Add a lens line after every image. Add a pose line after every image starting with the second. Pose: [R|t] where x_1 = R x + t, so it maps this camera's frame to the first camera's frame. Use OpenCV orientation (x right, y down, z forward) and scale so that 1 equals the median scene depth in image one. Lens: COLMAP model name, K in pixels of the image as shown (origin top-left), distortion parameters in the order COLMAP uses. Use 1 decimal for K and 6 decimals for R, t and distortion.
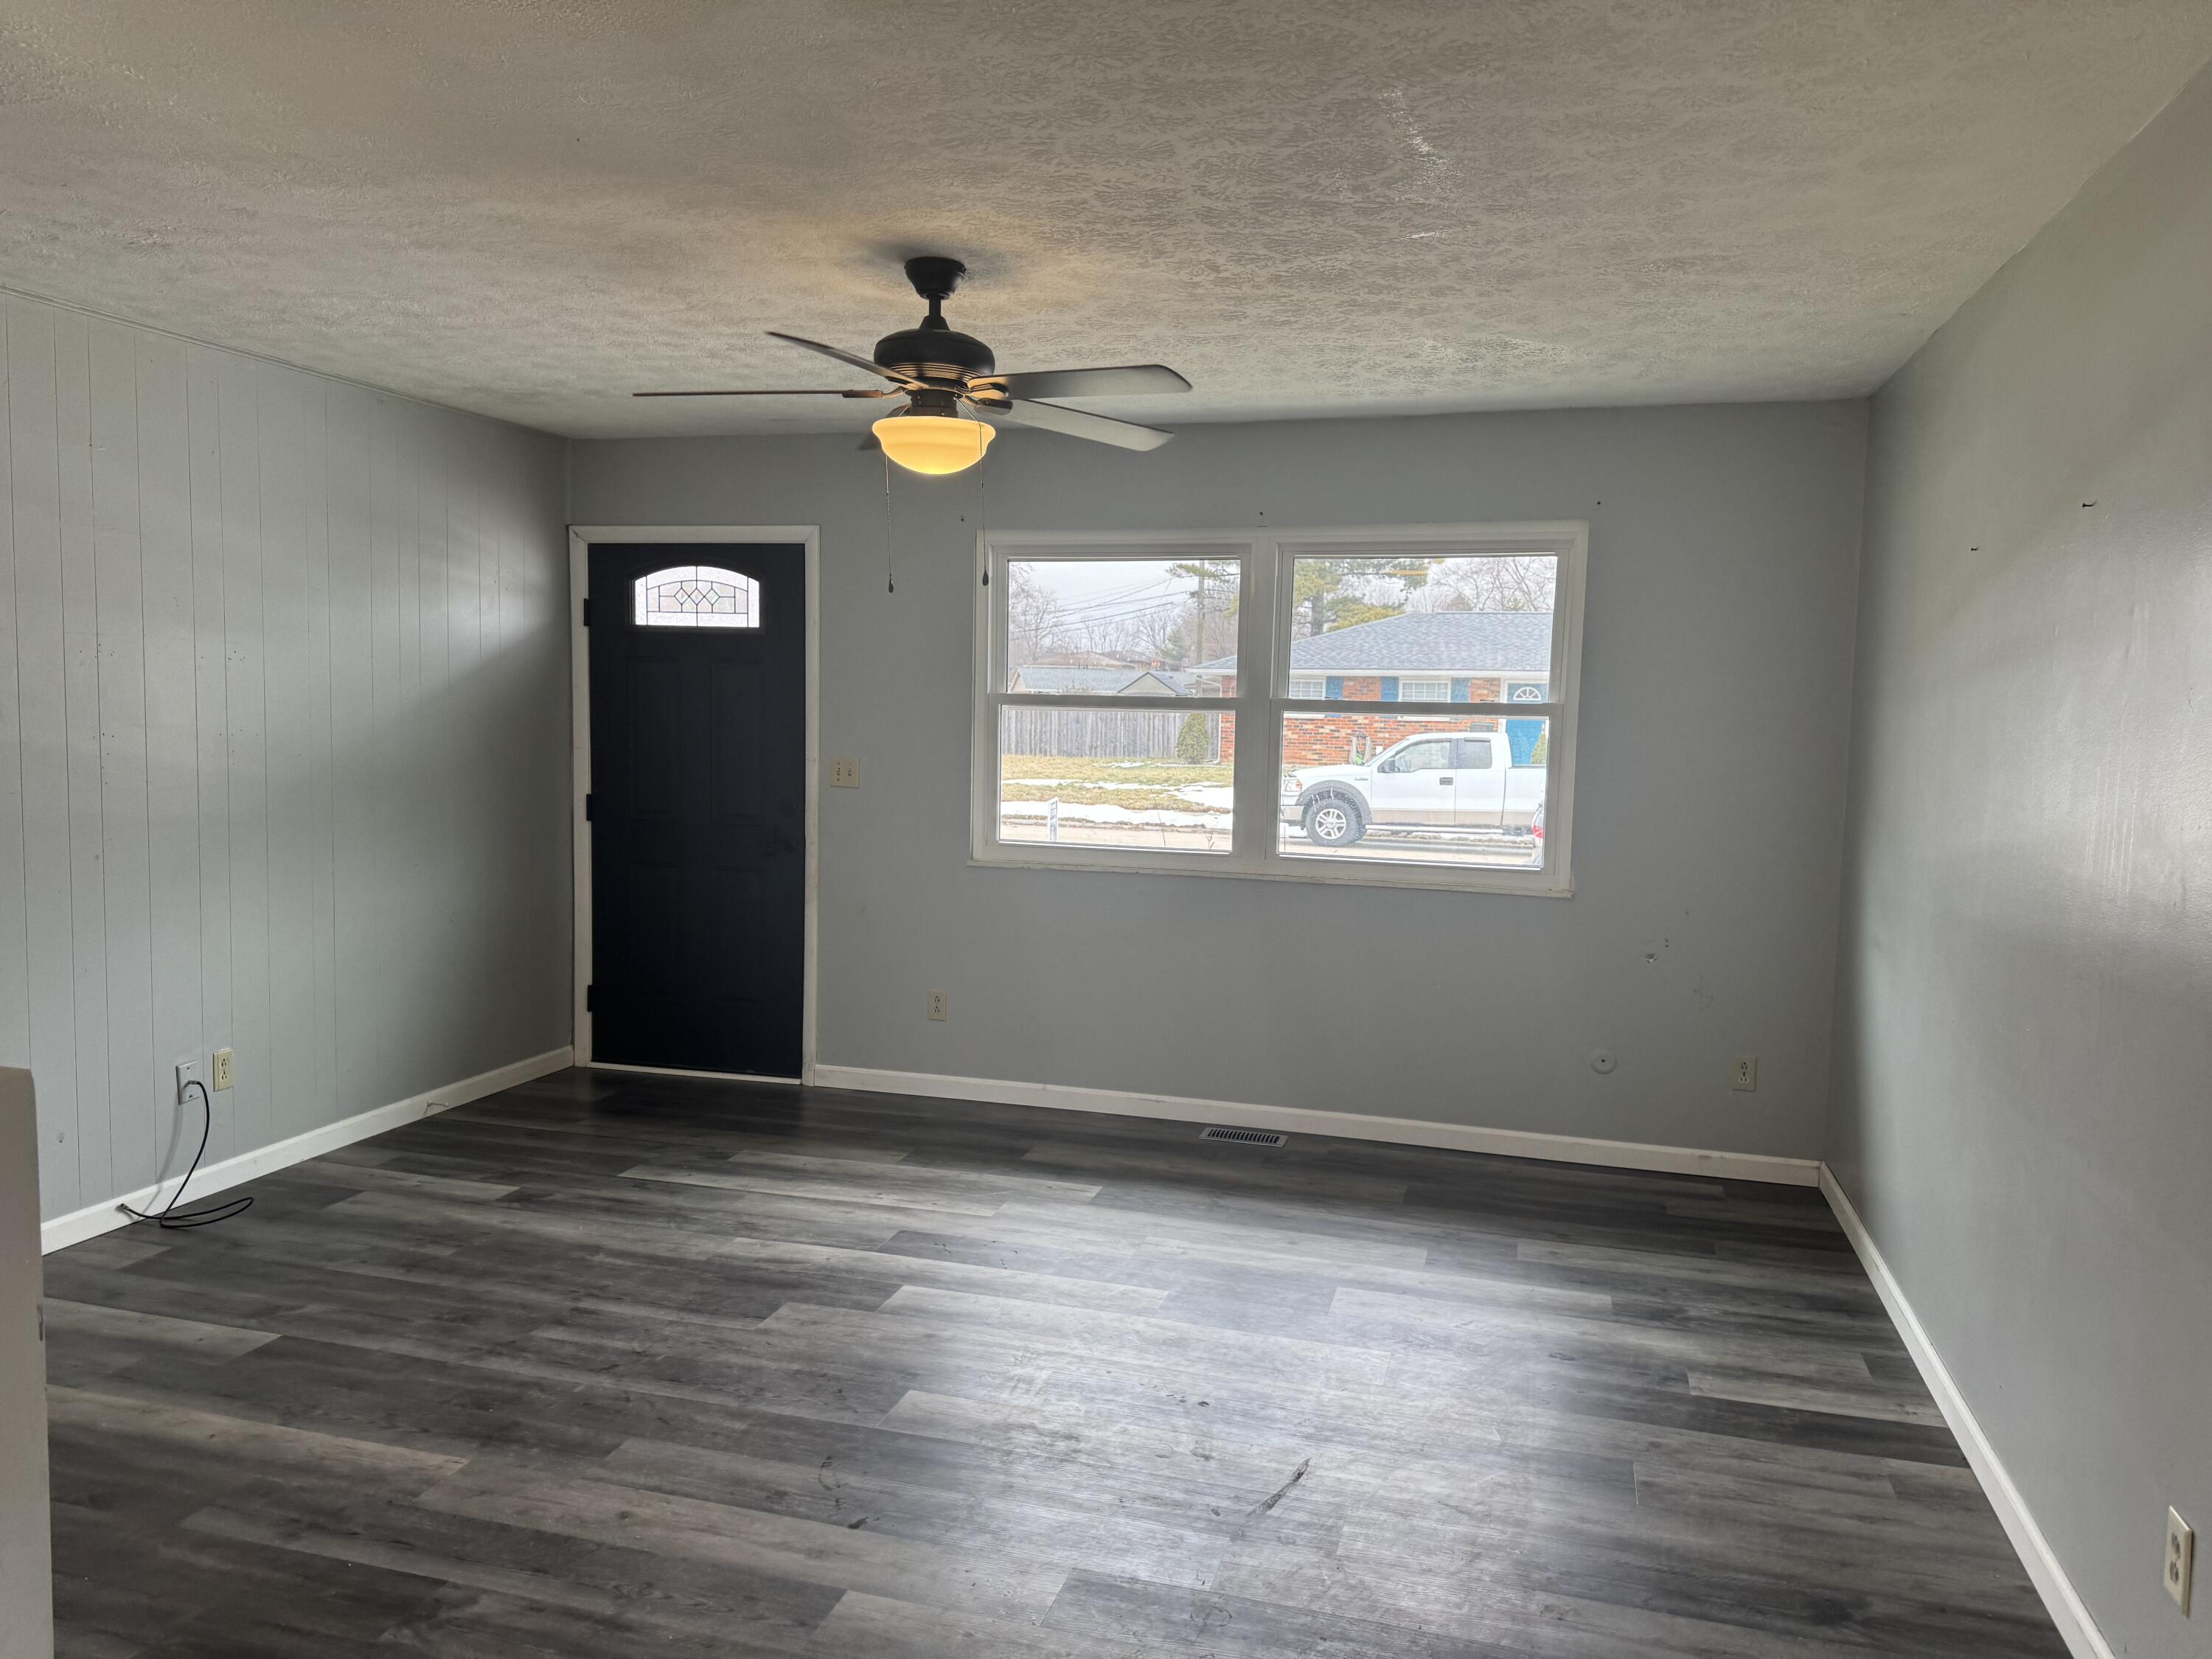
lens RADIAL K [[1560.4, 0, 1106.0], [0, 1560.4, 829.5], [0, 0, 1]] dist [0.068290, -0.063707]
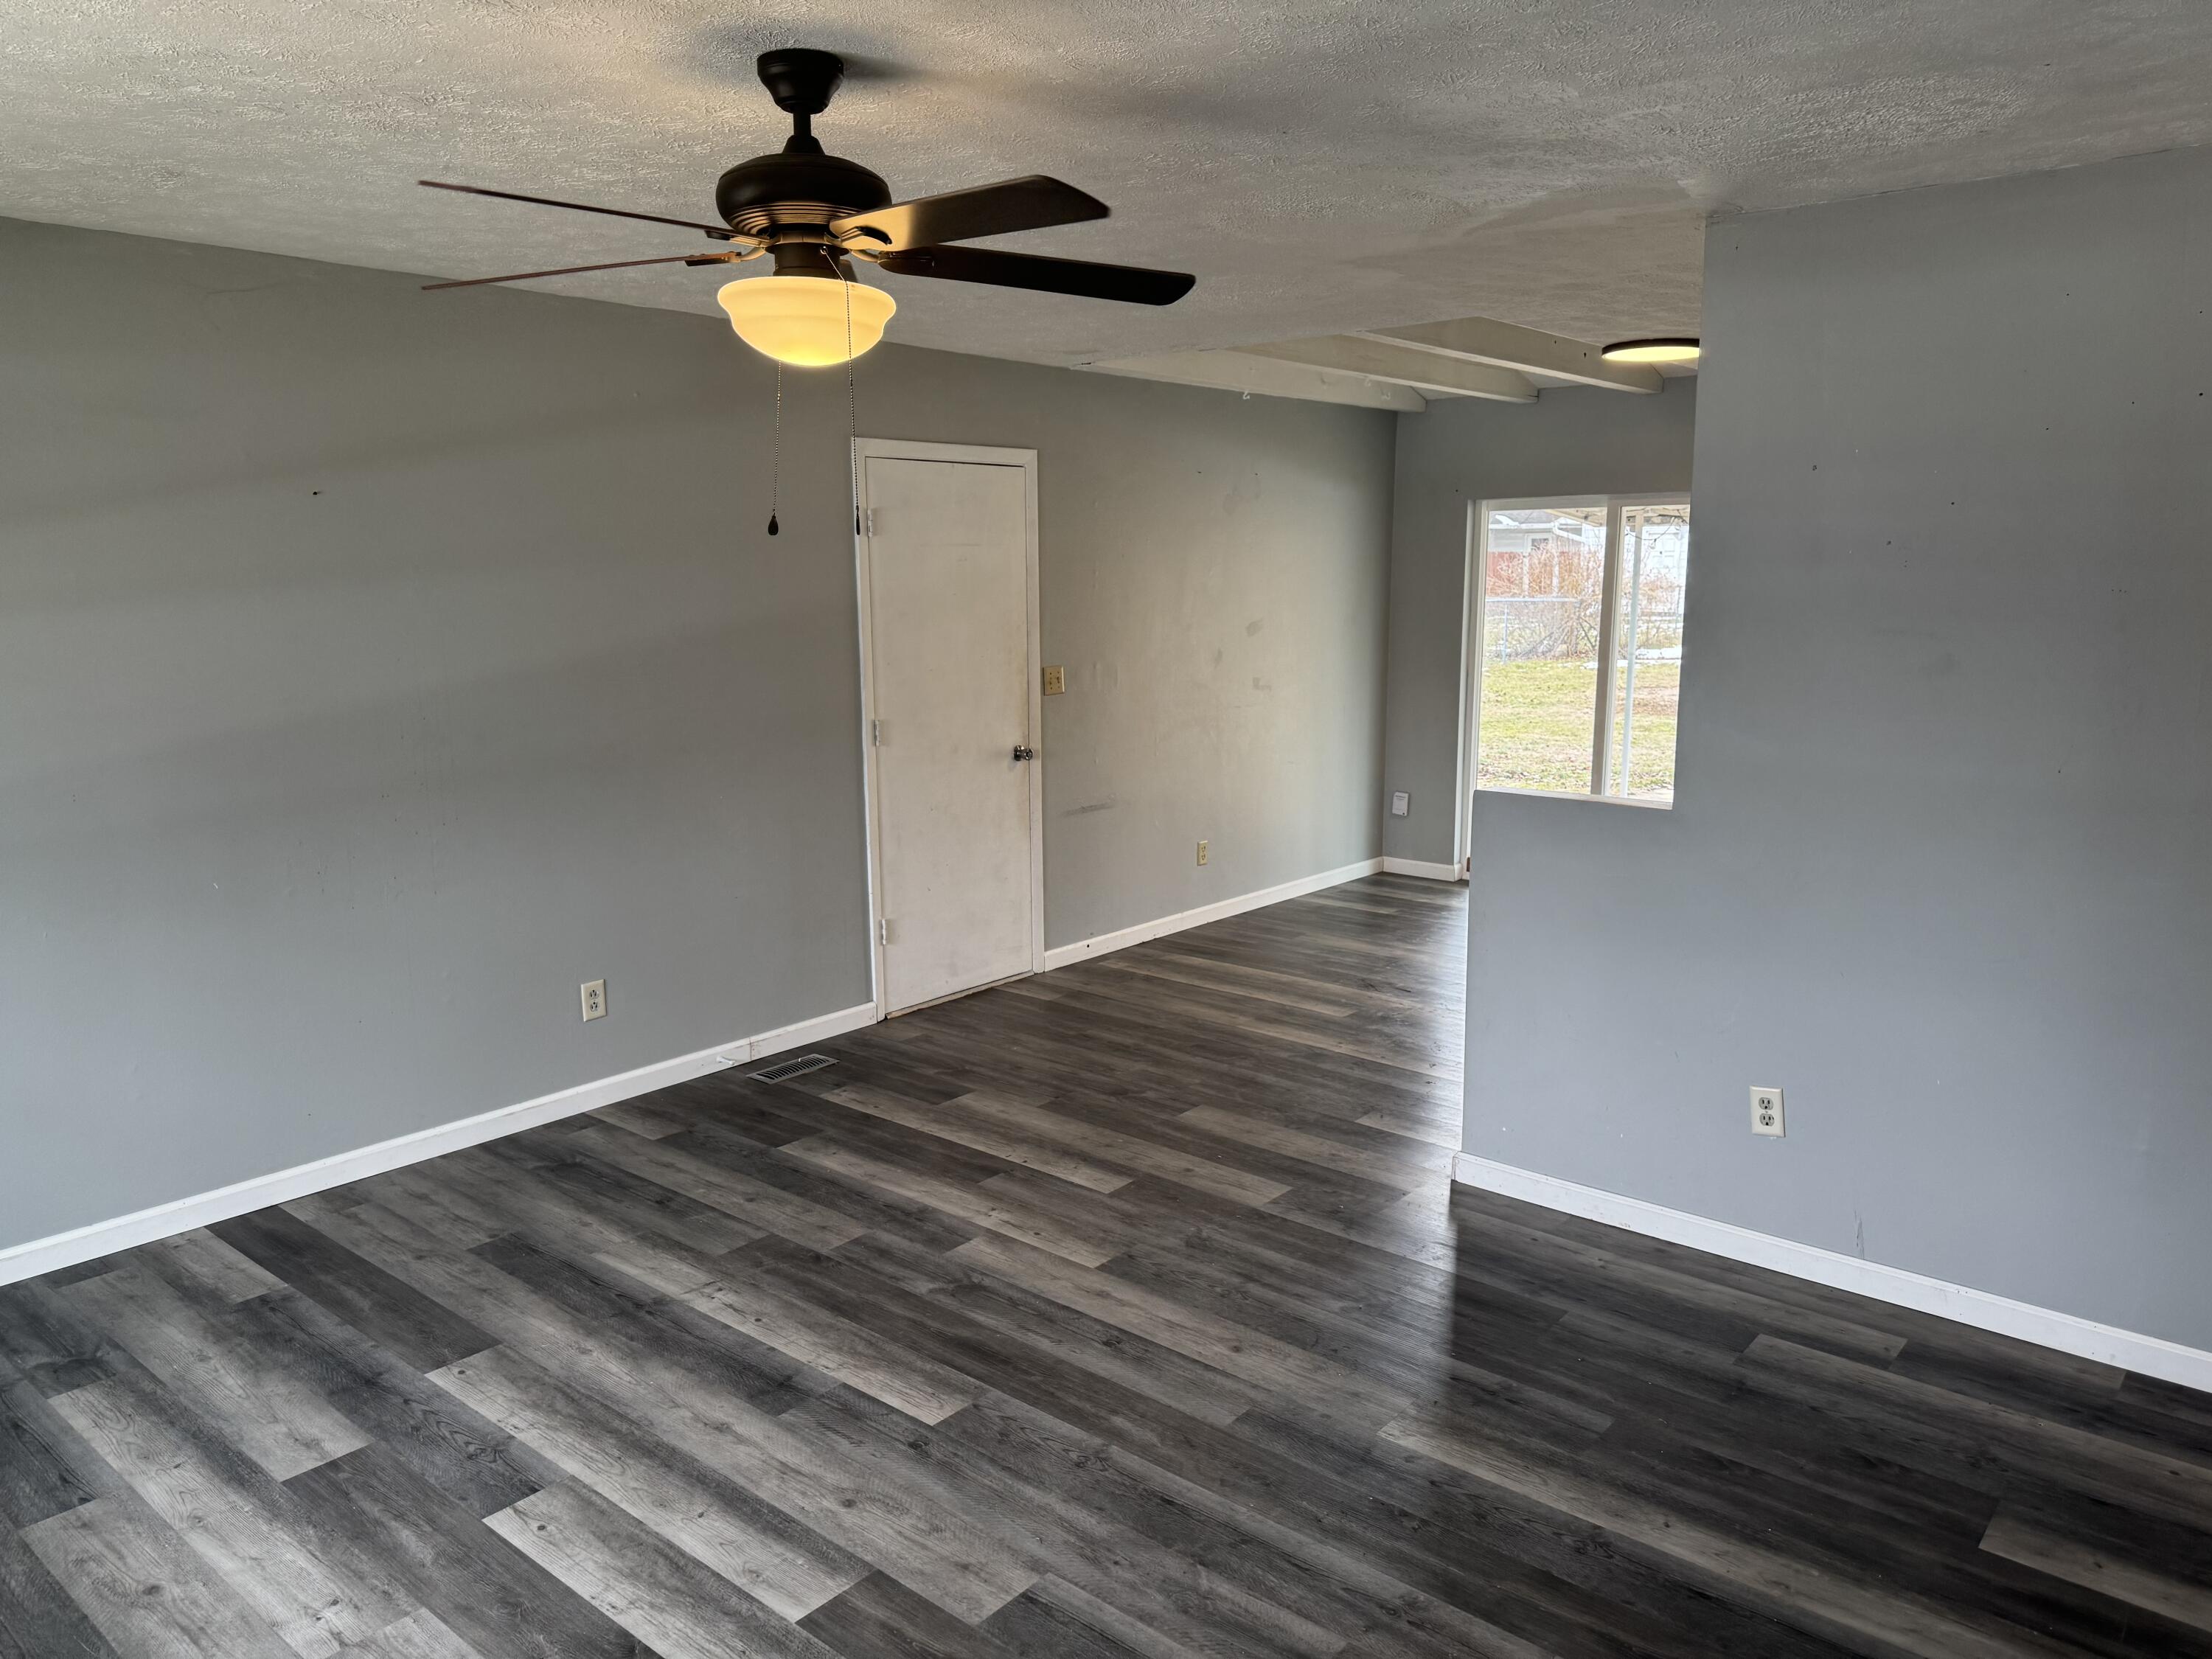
lens RADIAL K [[1560.4, 0, 1106.0], [0, 1560.4, 829.5], [0, 0, 1]] dist [0.068290, -0.063707]
pose [[-0.913490, -0.084100, 0.398075, -0.586802], [0.022052, 0.966731, 0.254843, -0.223431], [-0.406264, 0.241575, -0.881244, 1.786858]]
